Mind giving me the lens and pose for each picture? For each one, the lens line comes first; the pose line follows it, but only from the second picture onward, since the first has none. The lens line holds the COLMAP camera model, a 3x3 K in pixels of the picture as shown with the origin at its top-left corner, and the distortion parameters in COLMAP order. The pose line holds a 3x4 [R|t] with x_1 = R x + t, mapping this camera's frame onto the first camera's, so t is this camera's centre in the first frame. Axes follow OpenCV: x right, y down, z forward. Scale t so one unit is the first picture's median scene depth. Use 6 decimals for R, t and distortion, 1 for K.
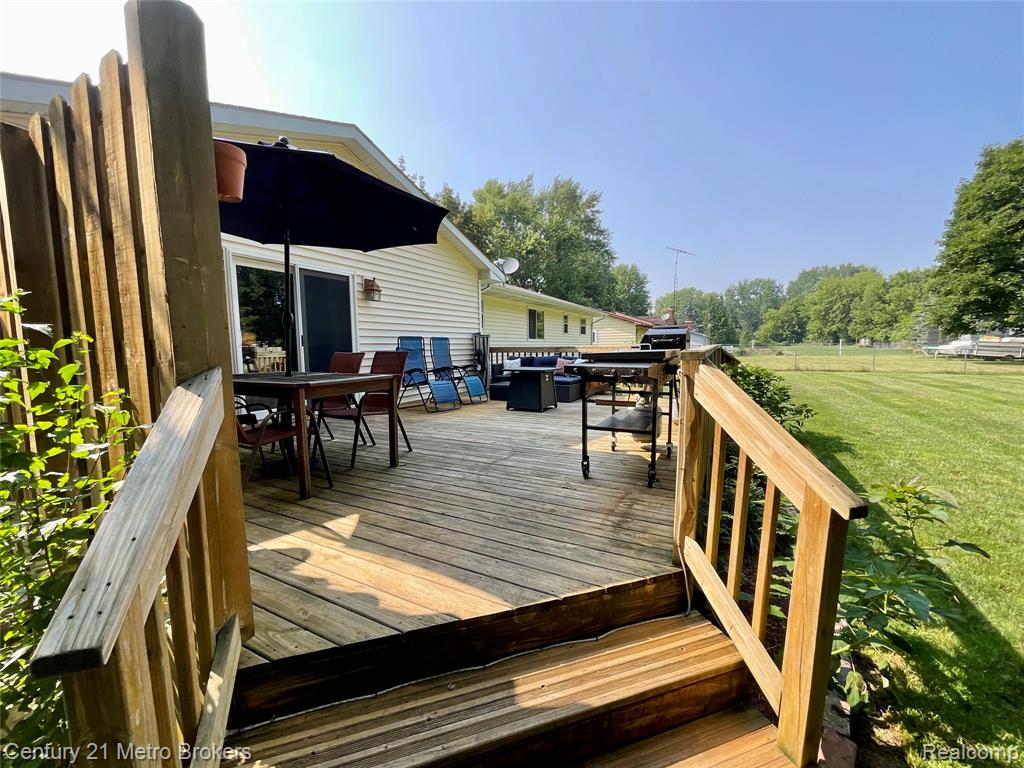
lens RADIAL K [[410.9, 0, 520.4], [0, 410.9, 385.7], [0, 0, 1]] dist [0.001336, 0.000119]
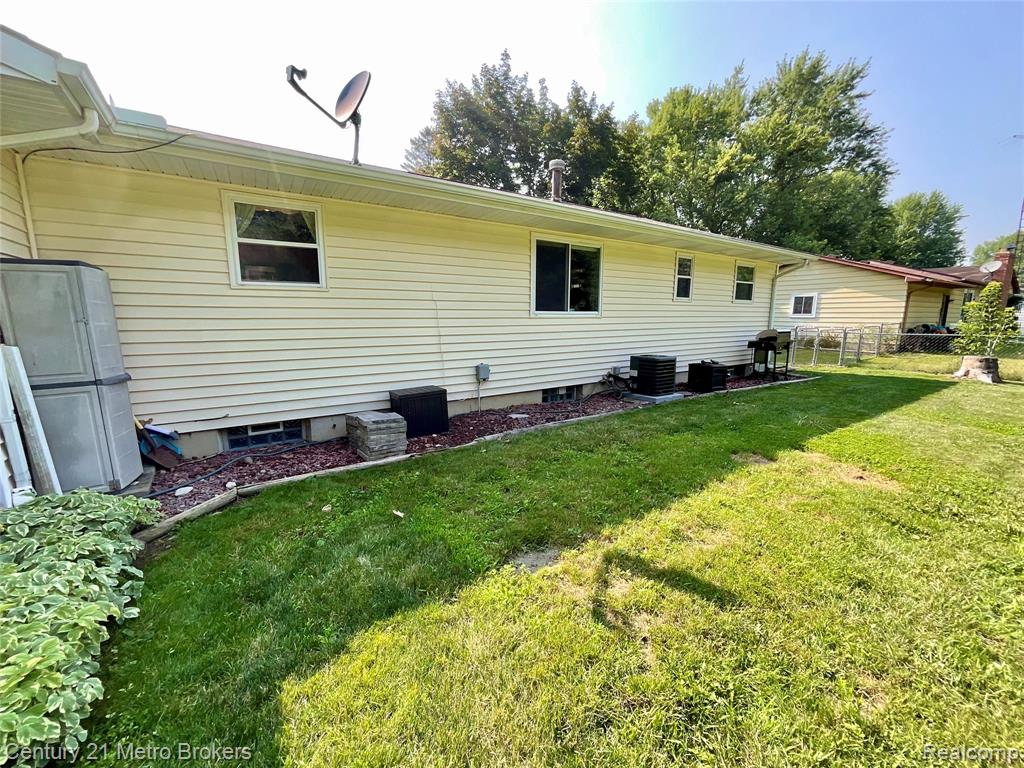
lens RADIAL K [[414.7, 0, 508.6], [0, 414.7, 385.2], [0, 0, 1]] dist [-0.001902, -0.001103]
pose [[0.871167, 0.095616, -0.481587, 0.195579], [-0.058145, 0.994043, 0.092180, -0.066900], [0.487532, -0.052302, 0.871537, 0.539343]]
